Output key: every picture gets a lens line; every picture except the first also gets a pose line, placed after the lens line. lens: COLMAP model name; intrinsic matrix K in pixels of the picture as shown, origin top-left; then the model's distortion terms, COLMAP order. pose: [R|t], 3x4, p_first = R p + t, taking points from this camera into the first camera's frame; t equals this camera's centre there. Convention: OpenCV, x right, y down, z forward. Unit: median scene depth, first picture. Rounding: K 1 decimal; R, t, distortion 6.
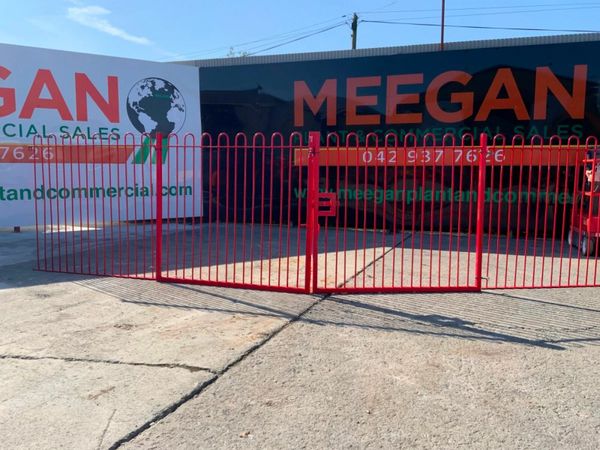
lens RADIAL K [[502.5, 0, 300.0], [0, 502.5, 225.0], [0, 0, 1]] dist [0.064302, -0.119800]
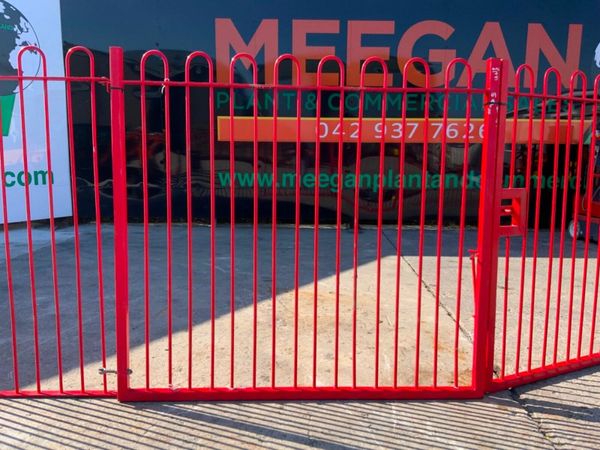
lens RADIAL K [[507.3, 0, 300.0], [0, 507.3, 225.0], [0, 0, 1]] dist [0.073140, -0.110982]
pose [[0.942891, -0.045802, 0.329938, -0.152229], [0.030407, 0.998201, 0.051673, -0.034095], [-0.331711, -0.038690, 0.942587, 0.290248]]
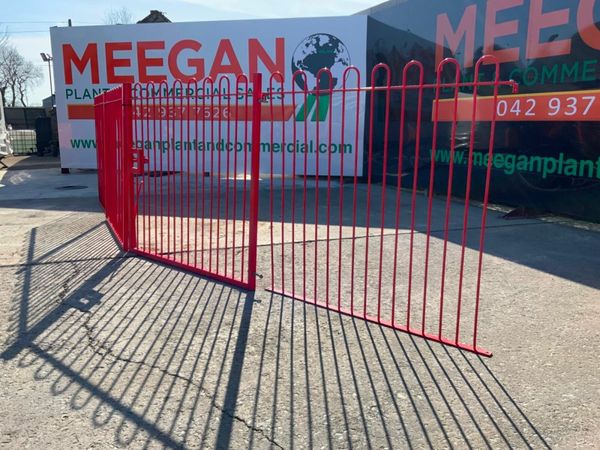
lens RADIAL K [[502.5, 0, 300.0], [0, 502.5, 225.0], [0, 0, 1]] dist [0.064302, -0.119800]
pose [[0.685422, 0.141686, -0.714228, 0.477229], [-0.084048, 0.989724, 0.115679, -0.029147], [0.723279, -0.019260, 0.690288, 0.283528]]
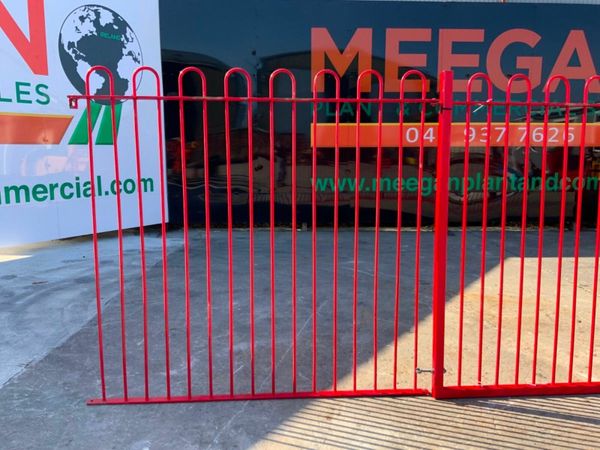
lens RADIAL K [[504.8, 0, 300.0], [0, 504.8, 225.0], [0, 0, 1]] dist [0.052447, -0.111169]
pose [[0.932227, -0.057309, 0.357307, -0.307668], [0.044441, 0.998037, 0.044129, -0.040292], [-0.359135, -0.025260, 0.932944, 0.338340]]
